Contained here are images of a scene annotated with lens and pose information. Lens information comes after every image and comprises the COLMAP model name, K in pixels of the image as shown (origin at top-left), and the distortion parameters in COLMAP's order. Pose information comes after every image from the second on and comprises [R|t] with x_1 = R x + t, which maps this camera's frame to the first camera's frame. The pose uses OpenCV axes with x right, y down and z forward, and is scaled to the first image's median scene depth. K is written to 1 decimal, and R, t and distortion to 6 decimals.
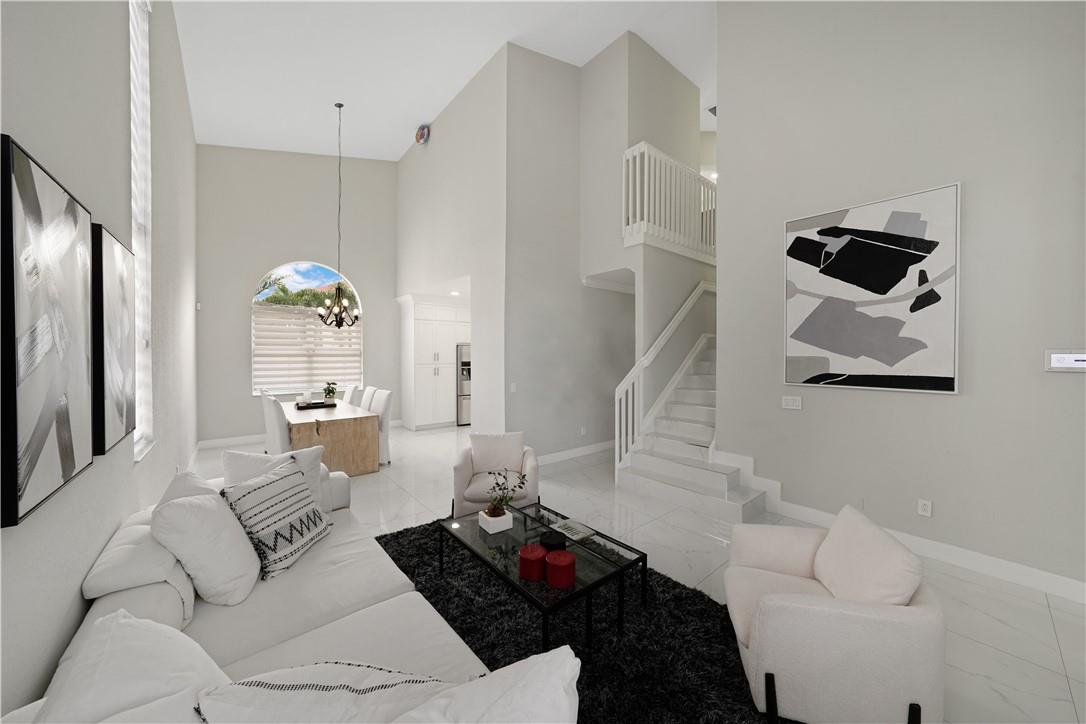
lens RADIAL K [[384.7, 0, 526.9], [0, 384.7, 360.0], [0, 0, 1]] dist [-0.000848, -0.000006]
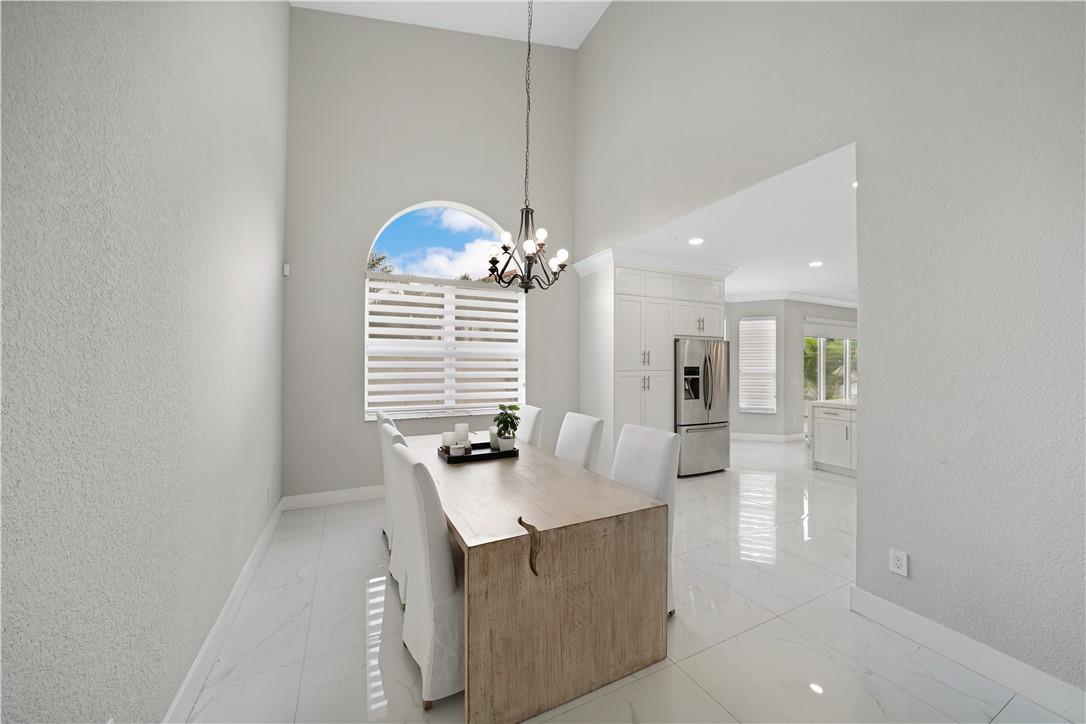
lens RADIAL K [[399.1, 0, 543.5], [0, 399.1, 357.8], [0, 0, 1]] dist [0.000486, 0.000005]
pose [[0.979181, -0.001631, -0.202982, -0.582417], [-0.004503, 0.999547, -0.029755, 0.021958], [0.202939, 0.030049, 0.978730, 0.824598]]
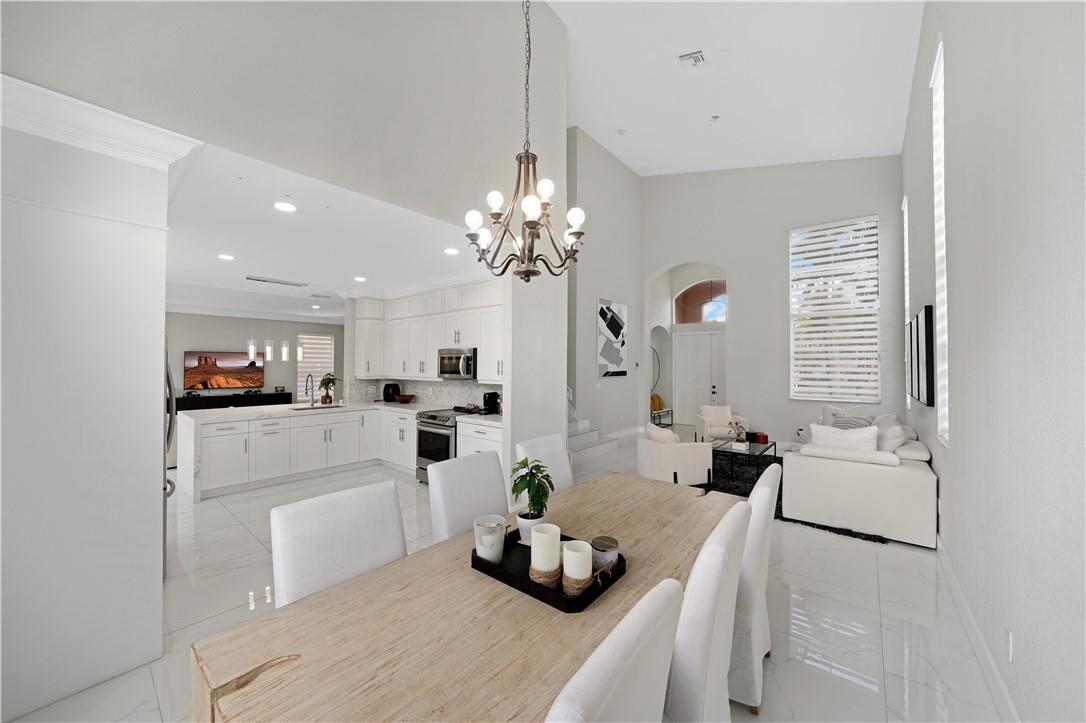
lens RADIAL K [[399.1, 0, 543.5], [0, 399.1, 357.3], [0, 0, 1]] dist [0.000486, 0.000005]
pose [[-0.203041, 0.013111, 0.979082, -1.307958], [0.013135, 0.999857, -0.010665, -0.026174], [-0.979082, 0.010695, -0.203184, 1.698000]]
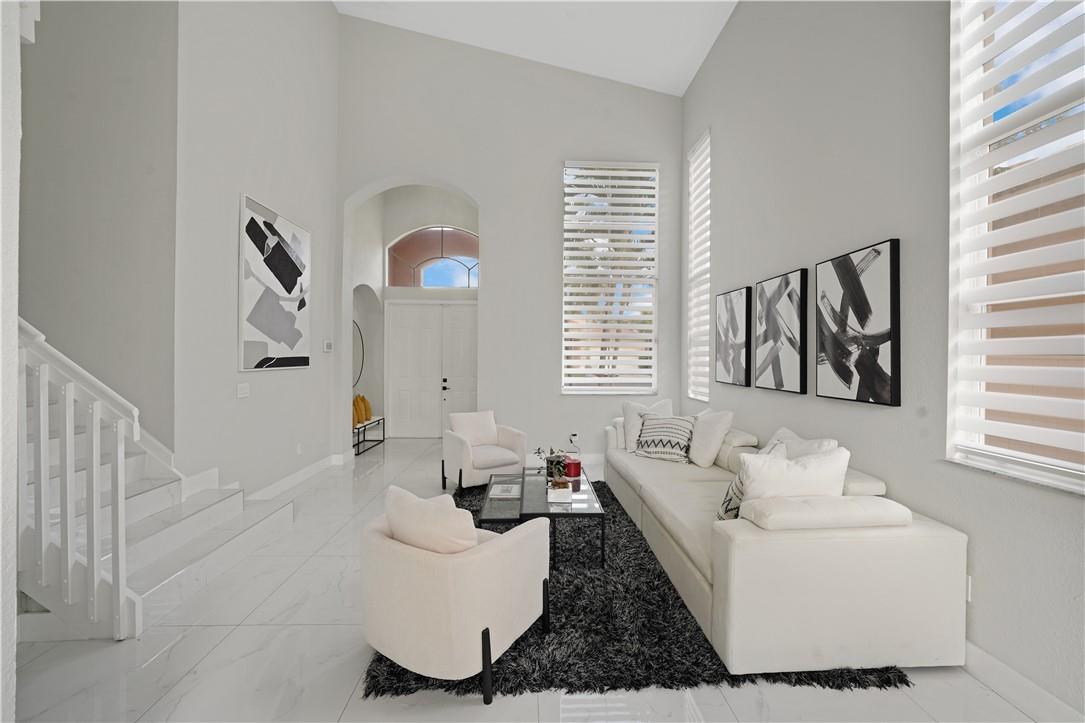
lens RADIAL K [[430.4, 0, 544.2], [0, 430.4, 358.6], [0, 0, 1]] dist [-0.002118, -0.000350]
pose [[-0.804965, -0.013094, 0.593178, -0.513819], [0.001191, 0.999719, 0.023685, 0.009400], [-0.593321, 0.019772, -0.804723, 1.395156]]
